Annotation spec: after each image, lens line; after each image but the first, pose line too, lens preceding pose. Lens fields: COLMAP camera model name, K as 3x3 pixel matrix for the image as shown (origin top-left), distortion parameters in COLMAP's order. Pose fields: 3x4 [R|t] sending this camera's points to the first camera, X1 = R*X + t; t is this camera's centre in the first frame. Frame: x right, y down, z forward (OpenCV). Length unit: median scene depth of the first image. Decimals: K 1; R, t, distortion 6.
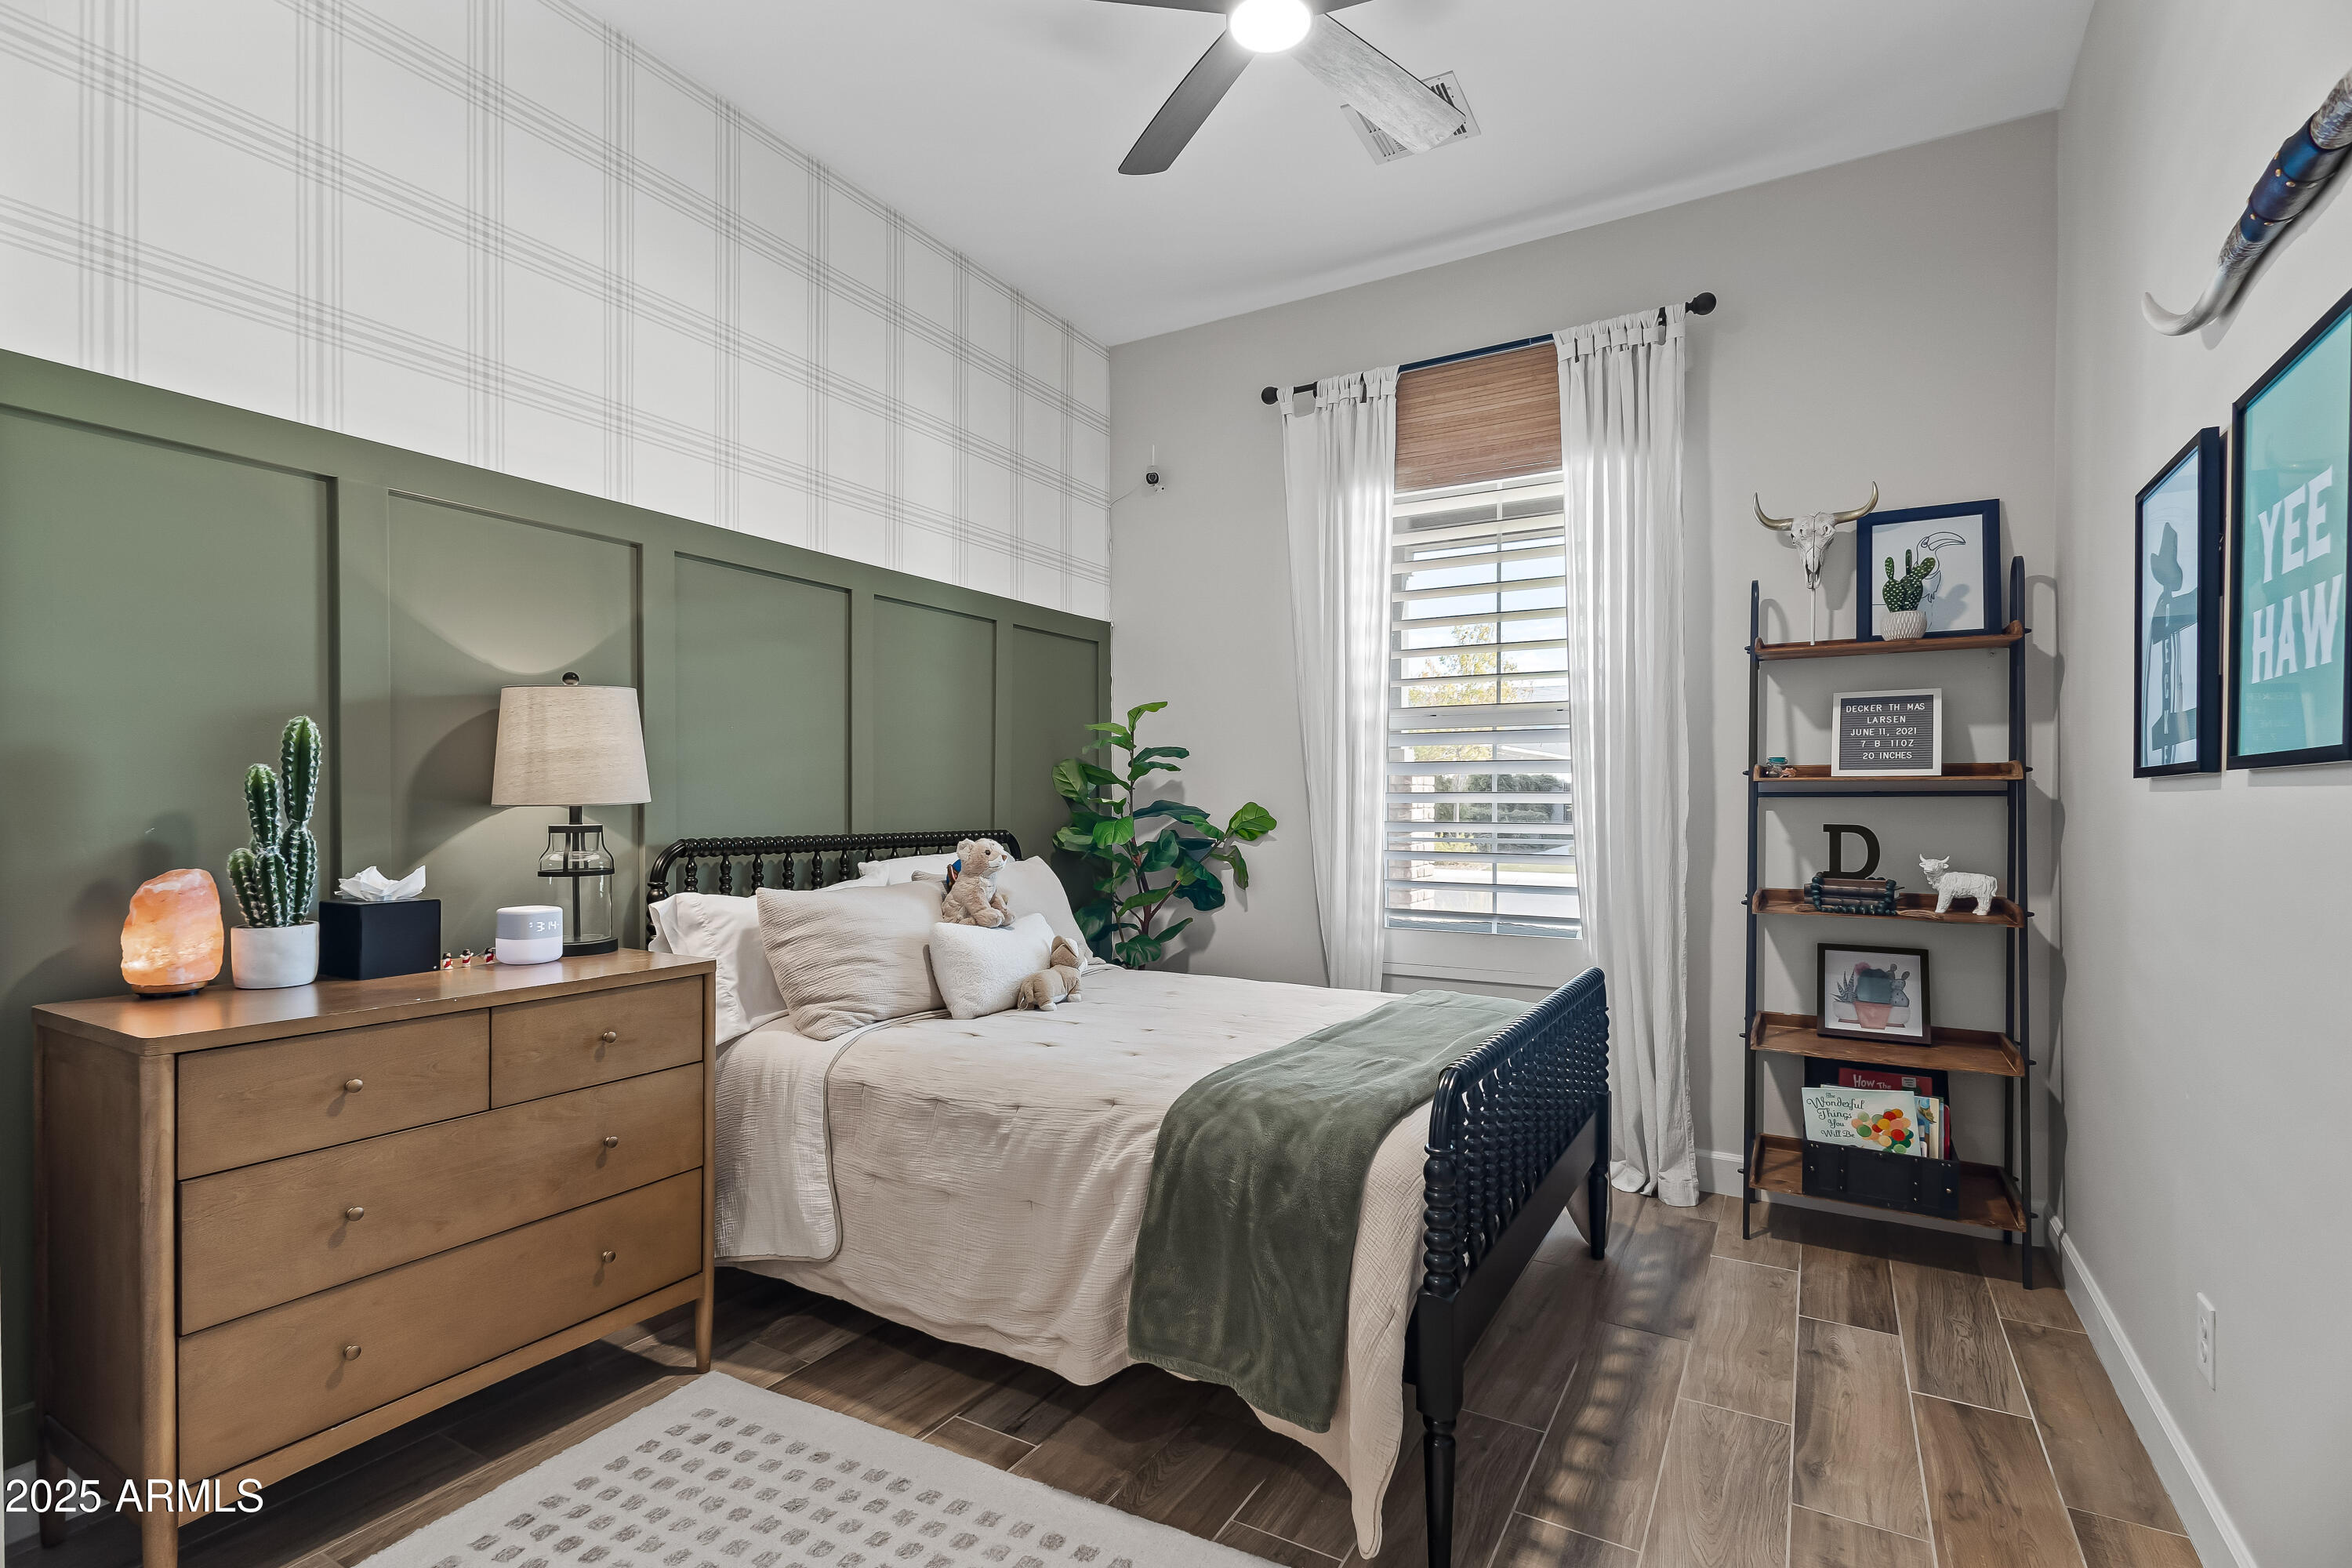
lens RADIAL K [[1098.2, 0, 1176.0], [0, 1098.2, 784.0], [0, 0, 1]] dist [0.001263, -0.000071]
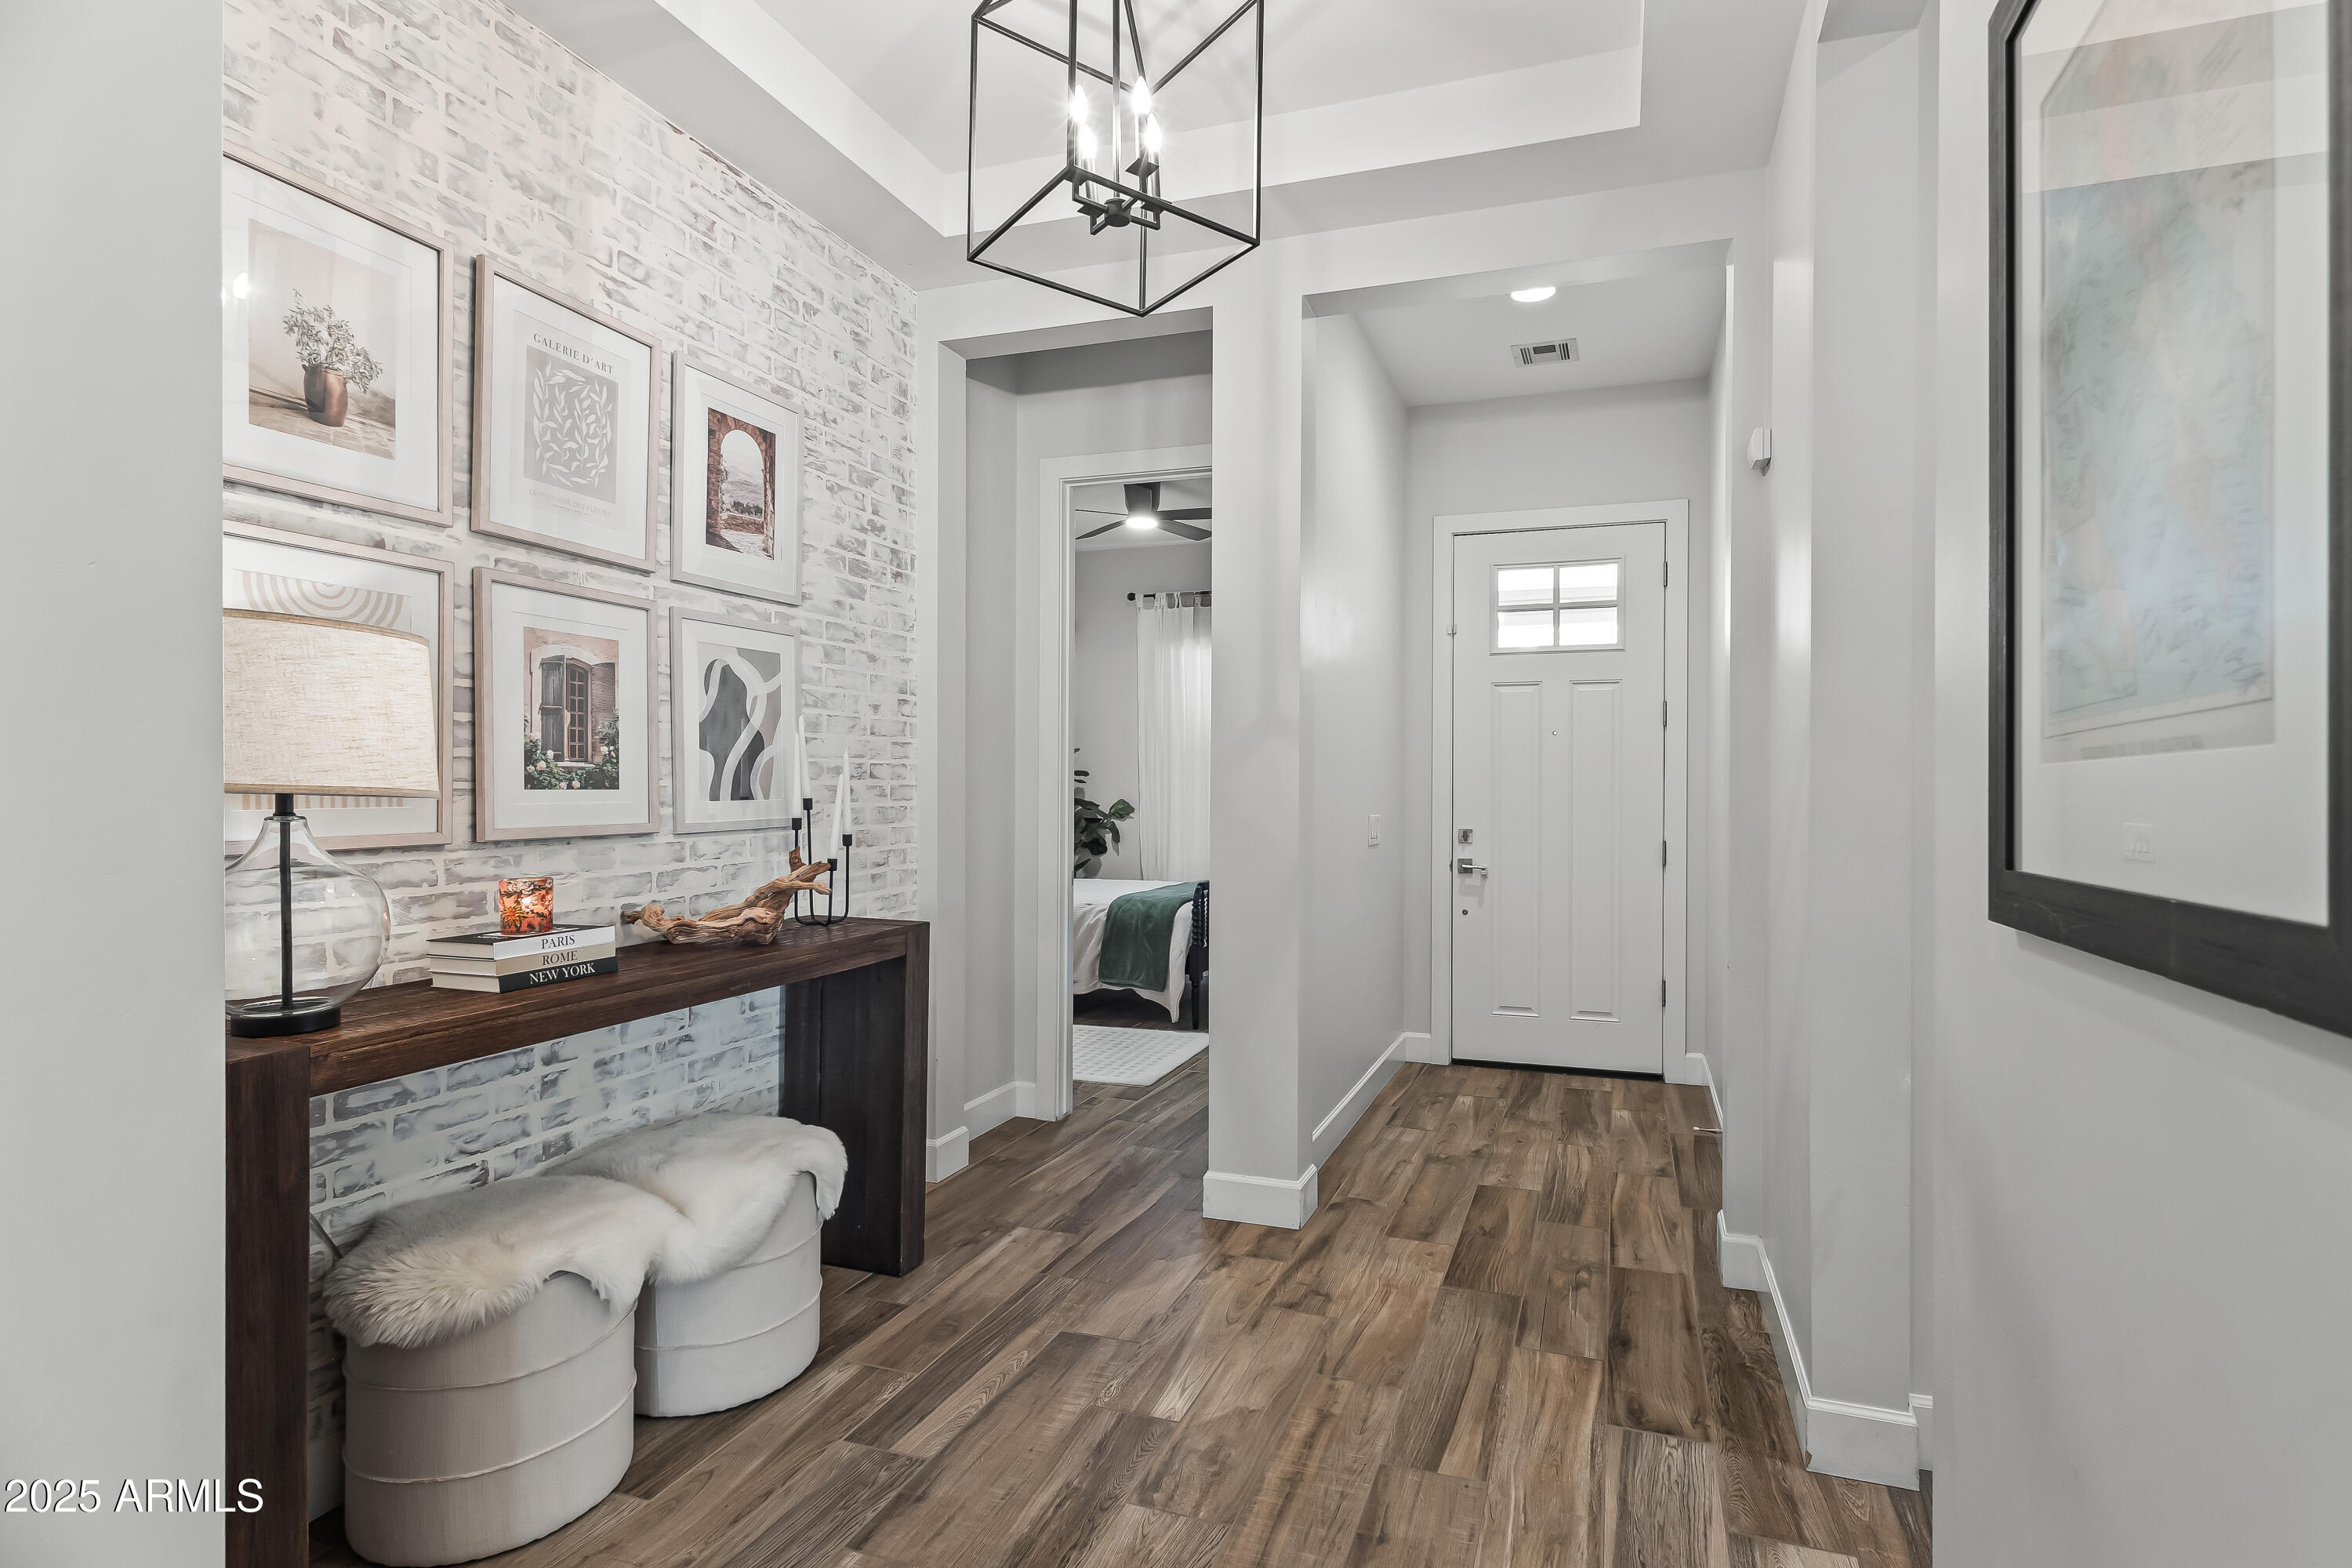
lens RADIAL K [[1098.2, 0, 1176.0], [0, 1098.2, 784.0], [0, 0, 1]] dist [0.001263, -0.000071]
pose [[0.987643, -0.002958, 0.156695, -0.150127], [0.001623, 0.999961, 0.008645, -0.028289], [-0.156715, -0.008284, 0.987609, -0.999944]]
